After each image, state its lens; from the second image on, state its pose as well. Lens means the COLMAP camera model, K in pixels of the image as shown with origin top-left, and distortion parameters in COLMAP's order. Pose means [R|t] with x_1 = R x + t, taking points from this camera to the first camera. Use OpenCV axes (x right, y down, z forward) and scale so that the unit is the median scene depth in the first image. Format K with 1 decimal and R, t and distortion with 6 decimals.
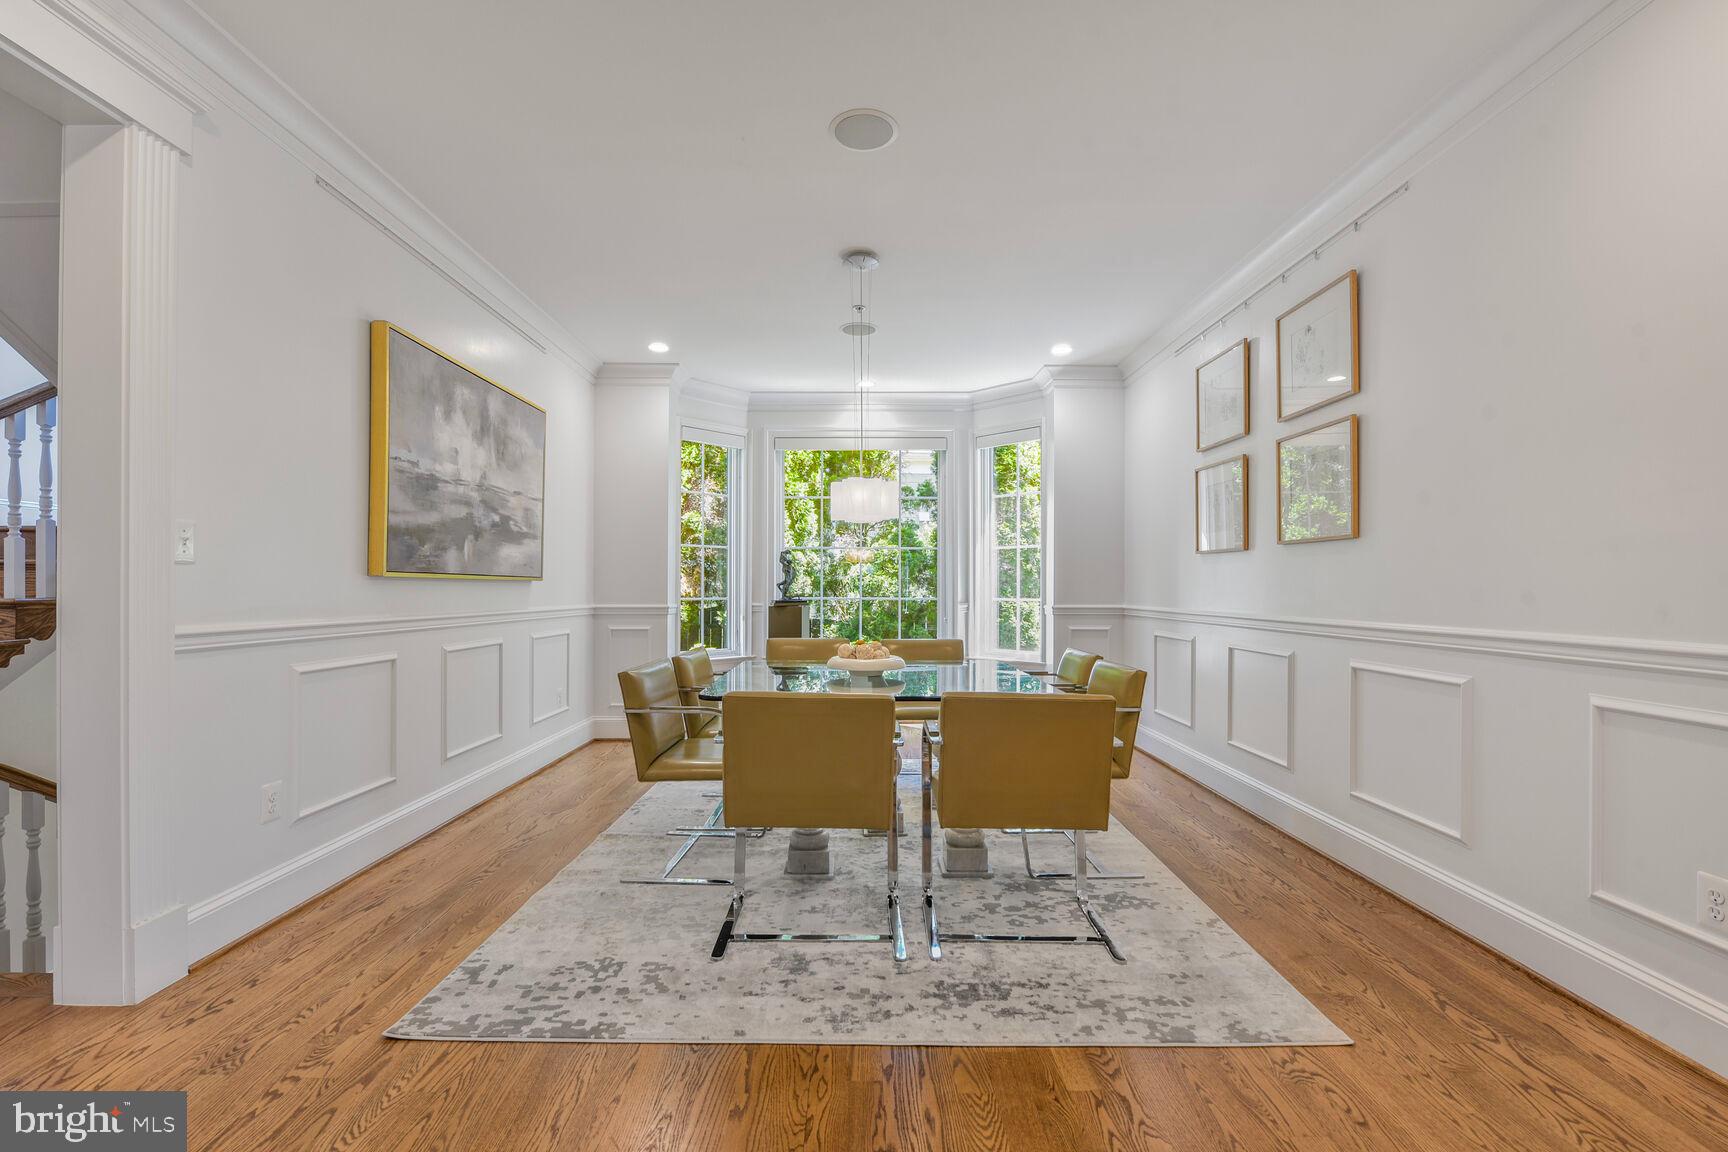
lens RADIAL K [[776.5, 0, 865.4], [0, 776.5, 582.7], [0, 0, 1]] dist [-0.005633, -0.000505]
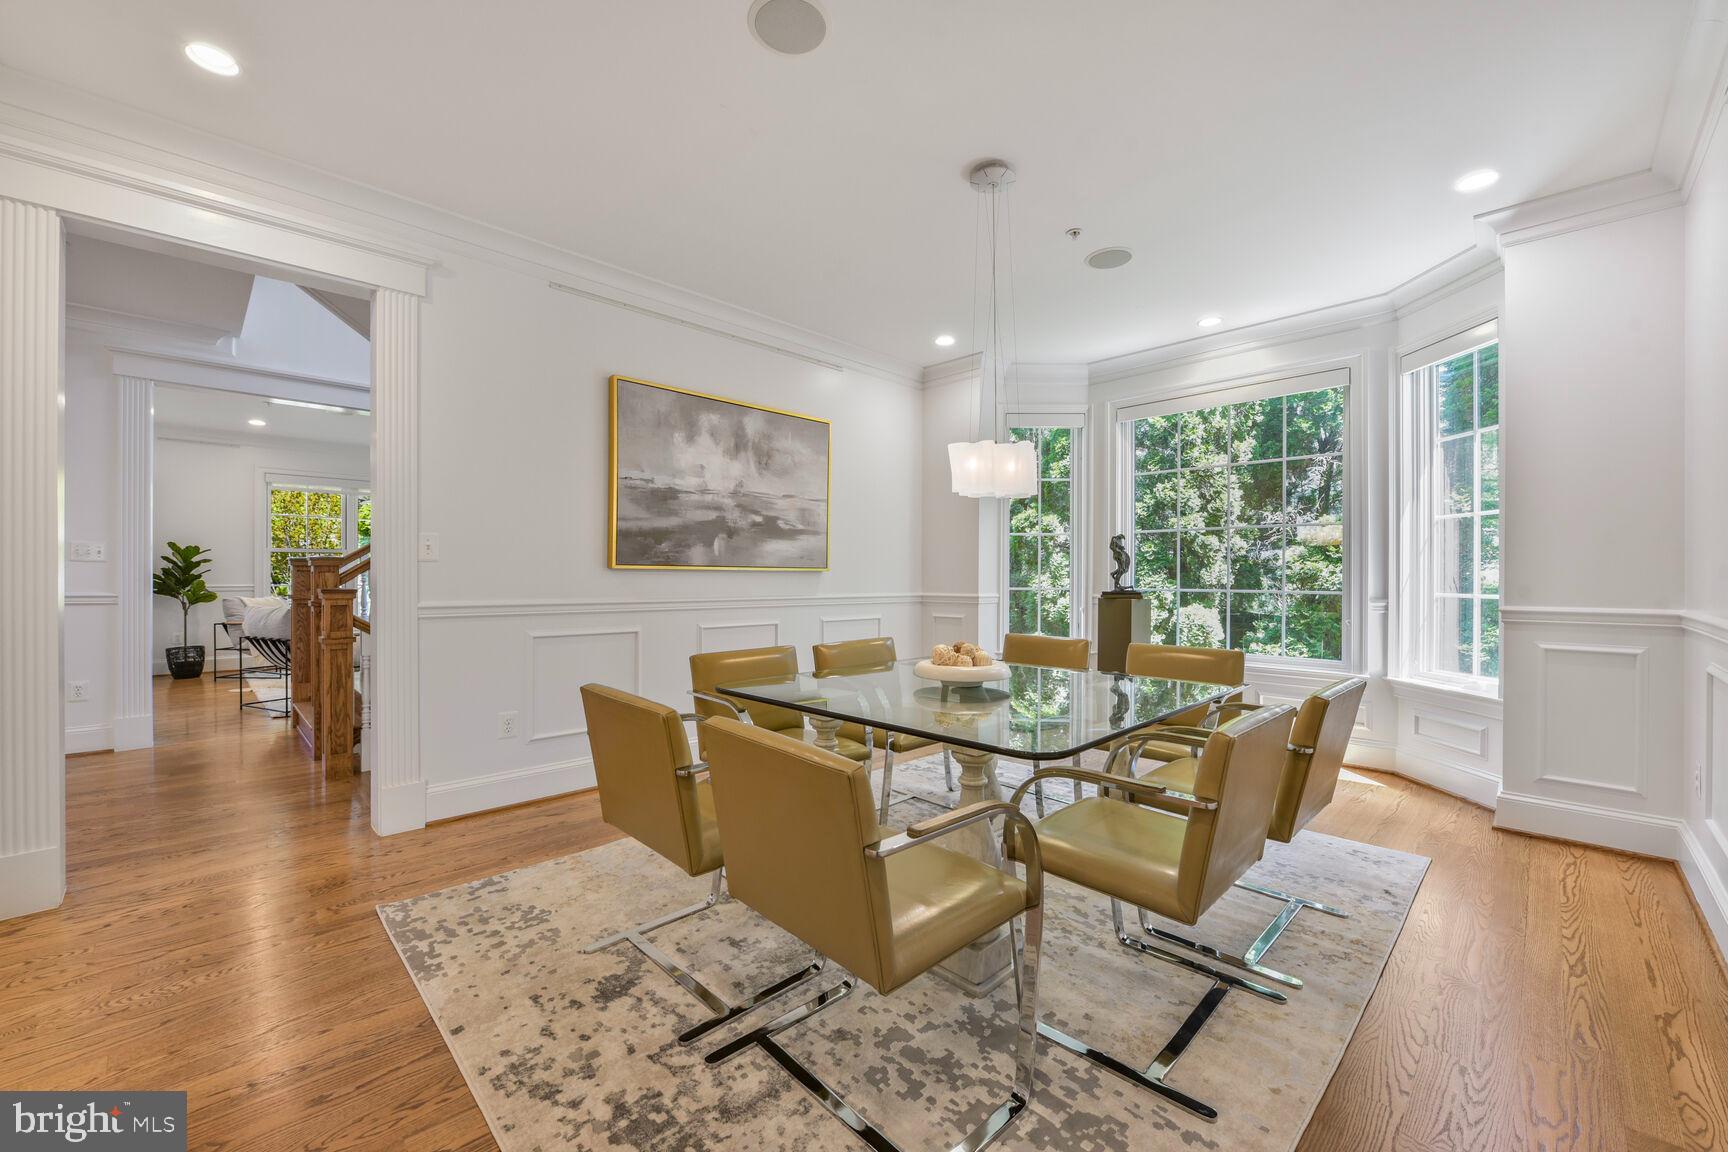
lens RADIAL K [[694.0, 0, 860.8], [0, 694.0, 575.5], [0, 0, 1]] dist [-0.009103, -0.000523]
pose [[0.689218, -0.001893, -0.724551, 0.453454], [0.004139, 0.999991, 0.001325, 0.003422], [0.724542, -0.003912, 0.689220, 0.424461]]
